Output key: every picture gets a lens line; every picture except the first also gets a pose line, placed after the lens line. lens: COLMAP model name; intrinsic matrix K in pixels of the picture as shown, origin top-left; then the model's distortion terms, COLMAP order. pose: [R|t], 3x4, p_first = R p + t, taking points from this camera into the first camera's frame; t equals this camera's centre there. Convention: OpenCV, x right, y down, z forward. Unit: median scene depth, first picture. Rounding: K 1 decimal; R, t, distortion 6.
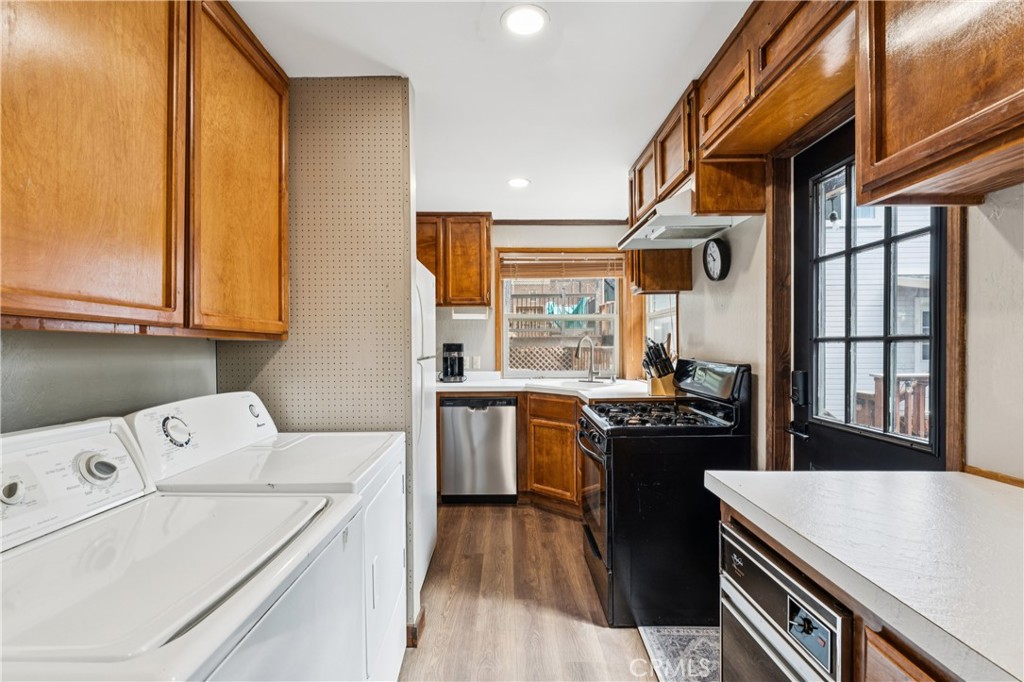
lens RADIAL K [[466.5, 0, 511.6], [0, 466.5, 349.8], [0, 0, 1]] dist [-0.005466, 0.000292]
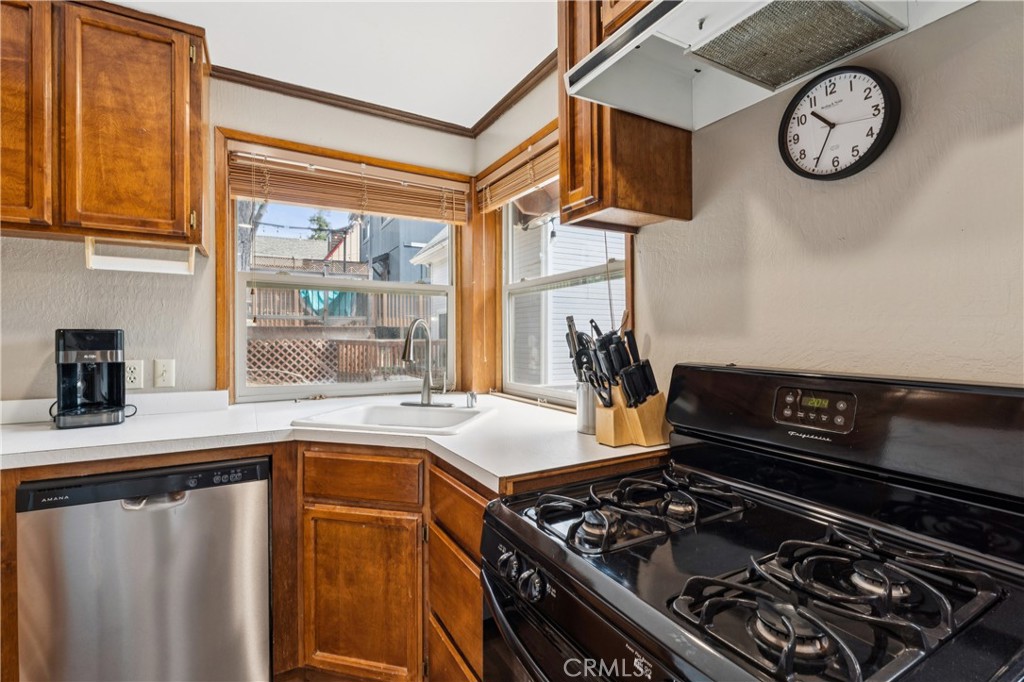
lens RADIAL K [[466.5, 0, 512.1], [0, 466.5, 340.6], [0, 0, 1]] dist [-0.005466, 0.000292]
pose [[0.869707, 0.003669, 0.493555, -0.006367], [-0.001321, 0.999986, -0.005106, -0.002169], [-0.493567, 0.003789, 0.869700, 0.480120]]
